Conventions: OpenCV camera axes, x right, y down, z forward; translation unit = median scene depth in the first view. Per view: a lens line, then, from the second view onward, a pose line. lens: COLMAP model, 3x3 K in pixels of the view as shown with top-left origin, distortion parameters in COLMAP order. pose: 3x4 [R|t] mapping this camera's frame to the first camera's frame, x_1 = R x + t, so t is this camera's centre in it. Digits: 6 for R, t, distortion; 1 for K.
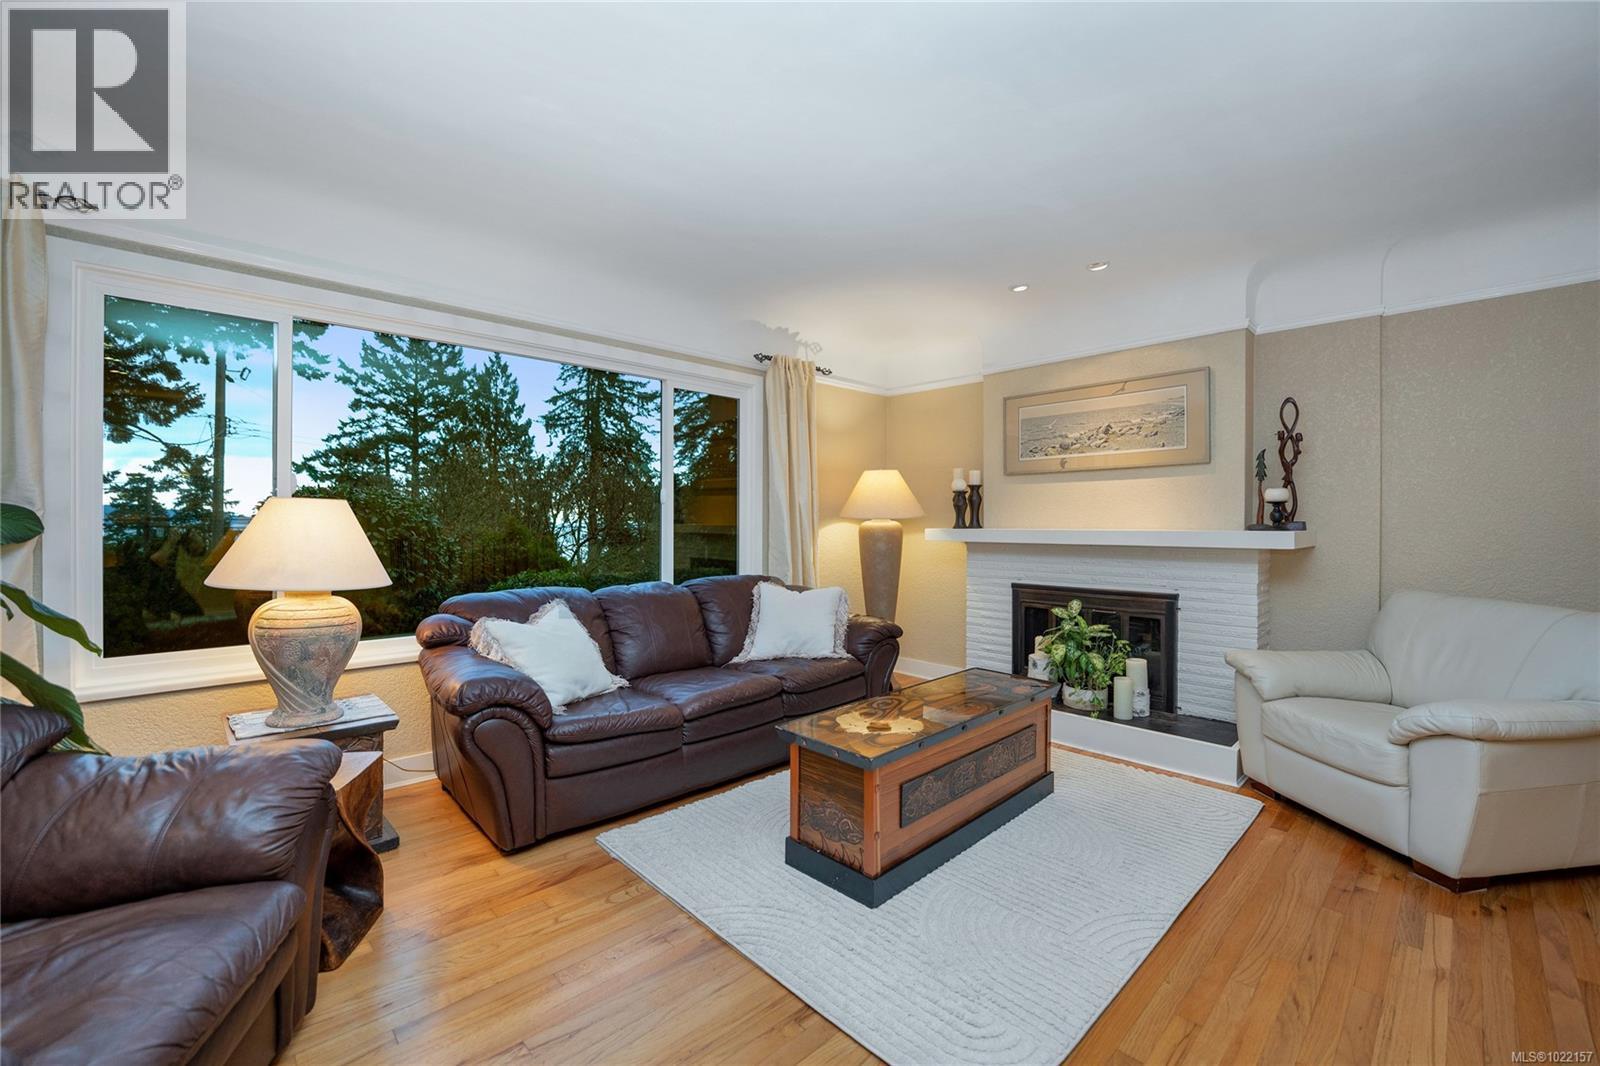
lens RADIAL K [[661.1, 0, 798.7], [0, 661.1, 527.1], [0, 0, 1]] dist [-0.024952, 0.001539]
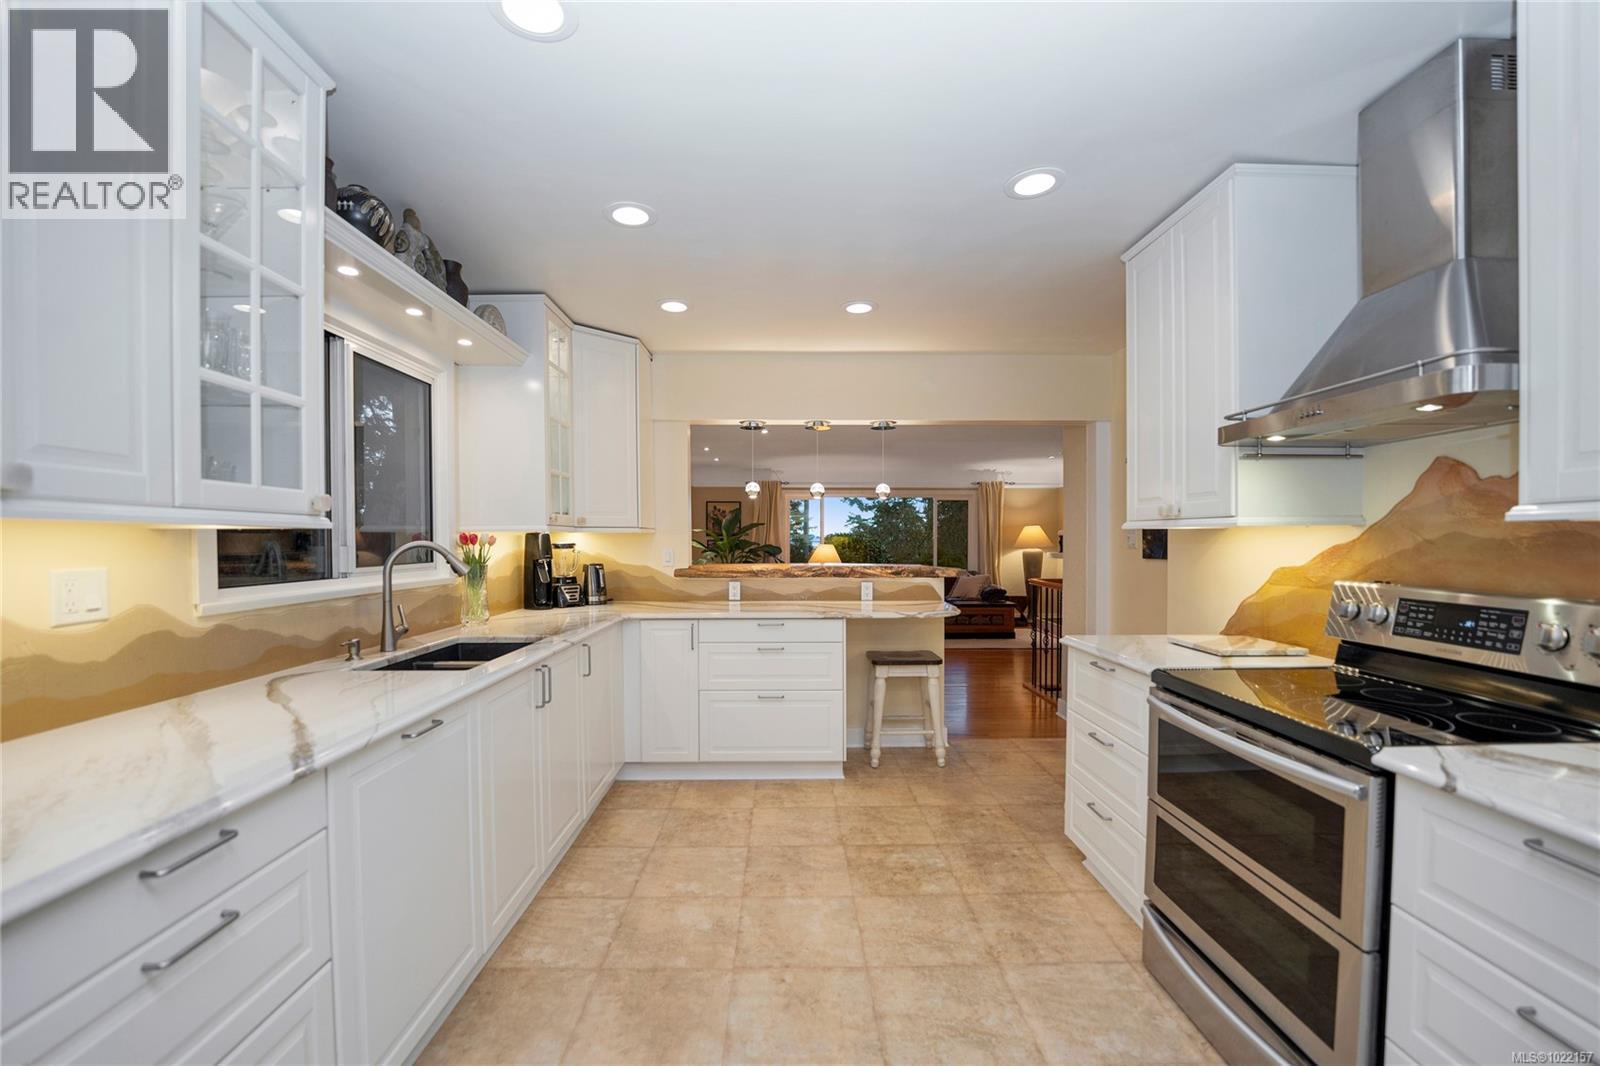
lens RADIAL K [[661.1, 0, 794.8], [0, 661.1, 554.3], [0, 0, 1]] dist [-0.024952, 0.001539]
pose [[0.734508, 0.011776, -0.678498, 1.218729], [-0.003194, 0.999898, 0.013897, -0.021927], [0.678592, -0.008040, 0.734471, -1.390884]]
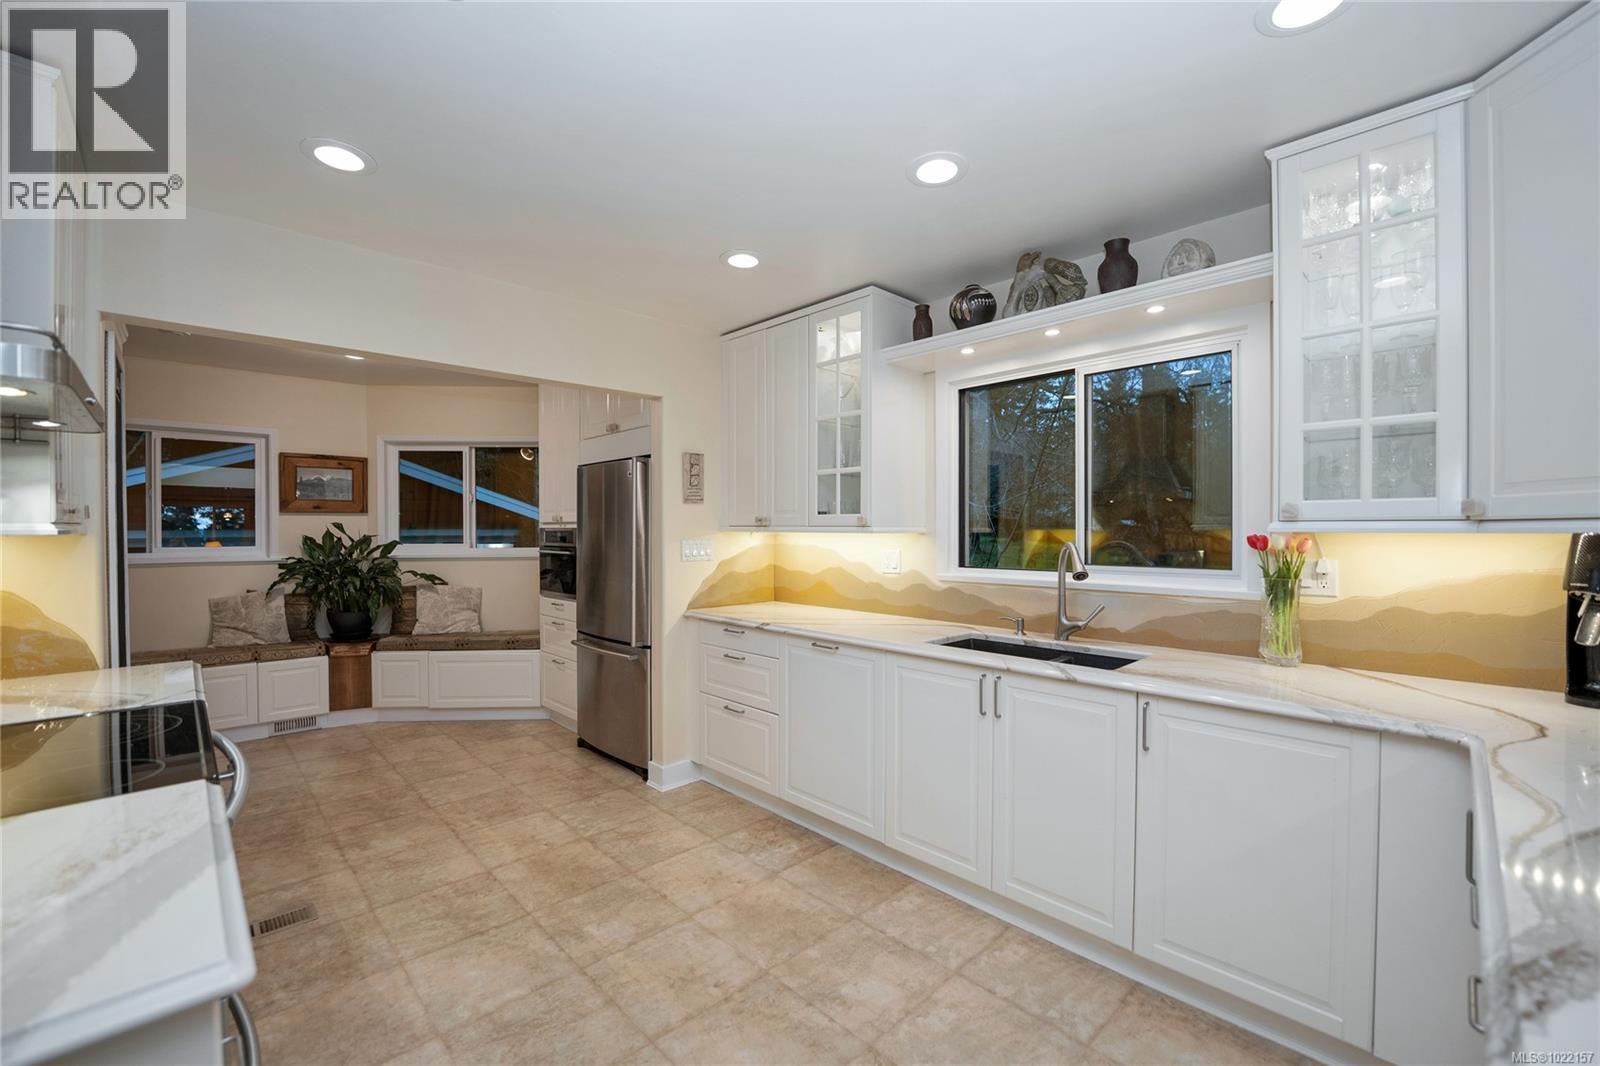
lens RADIAL K [[661.1, 0, 794.6], [0, 661.1, 533.7], [0, 0, 1]] dist [-0.024952, 0.001539]
pose [[-0.999983, -0.000944, -0.005836, 0.832392], [-0.001036, 0.999874, 0.015864, -0.042450], [0.005820, 0.015870, -0.999857, -0.564416]]
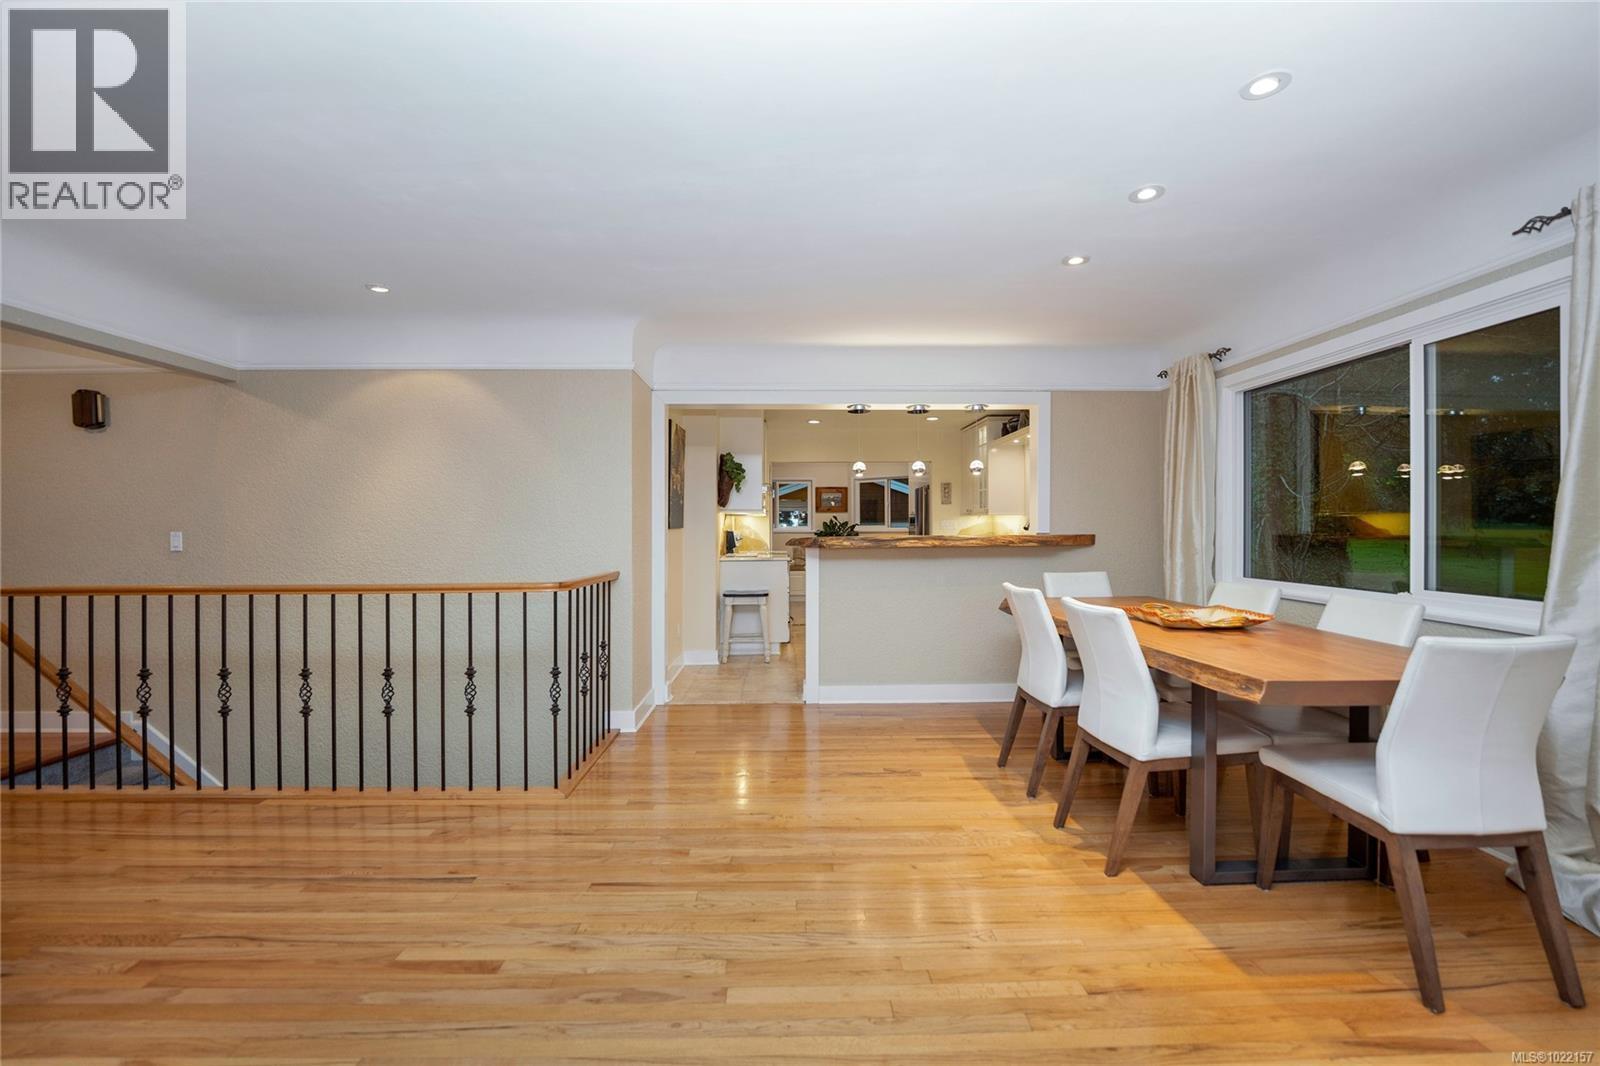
lens RADIAL K [[661.1, 0, 801.2], [0, 661.1, 530.3], [0, 0, 1]] dist [-0.024952, 0.001539]
pose [[-0.744773, 0.000155, 0.667318, -0.087311], [0.010952, 0.999868, 0.011991, -0.017678], [-0.667228, 0.016239, -0.744677, 0.408510]]
